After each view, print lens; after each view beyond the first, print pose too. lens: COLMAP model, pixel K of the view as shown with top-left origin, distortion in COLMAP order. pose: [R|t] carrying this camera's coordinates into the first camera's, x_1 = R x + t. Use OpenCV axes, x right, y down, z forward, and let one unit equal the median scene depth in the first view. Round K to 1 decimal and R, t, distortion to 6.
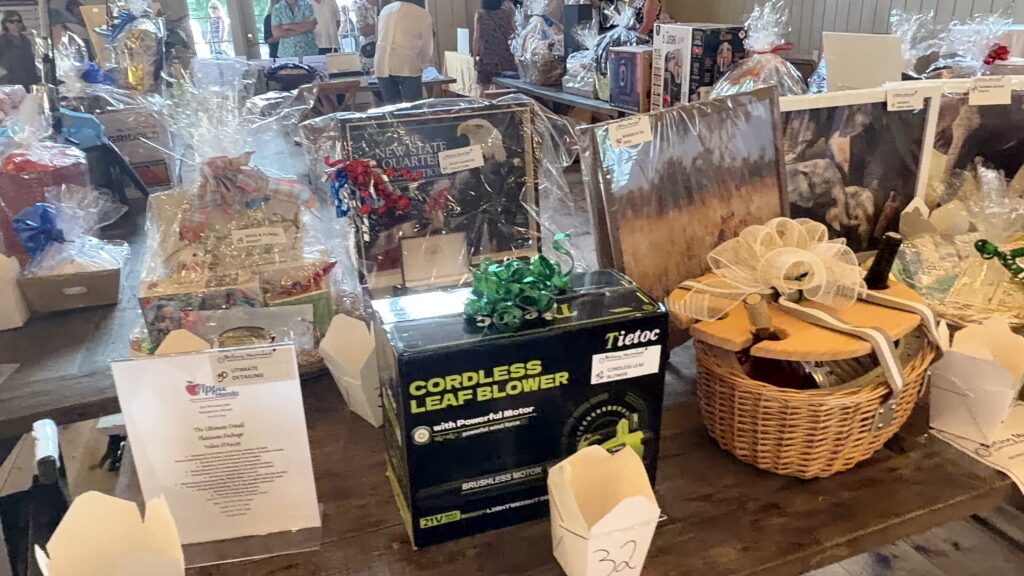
lens RADIAL K [[733.8, 0, 513.0], [0, 733.8, 288.1], [0, 0, 1]] dist [-0.041317, 0.062721]
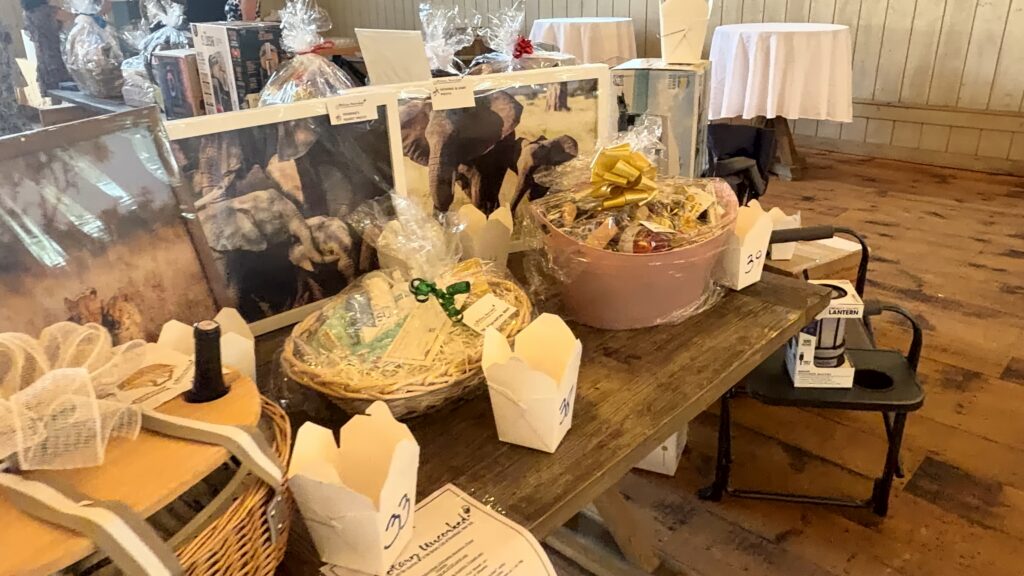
lens RADIAL K [[733.8, 0, 513.0], [0, 733.8, 288.1], [0, 0, 1]] dist [-0.041317, 0.062721]
pose [[0.904507, -0.159606, 0.395465, 0.313815], [0.157802, 0.986765, 0.037324, -0.053264], [-0.396188, 0.028645, 0.917722, 0.143847]]
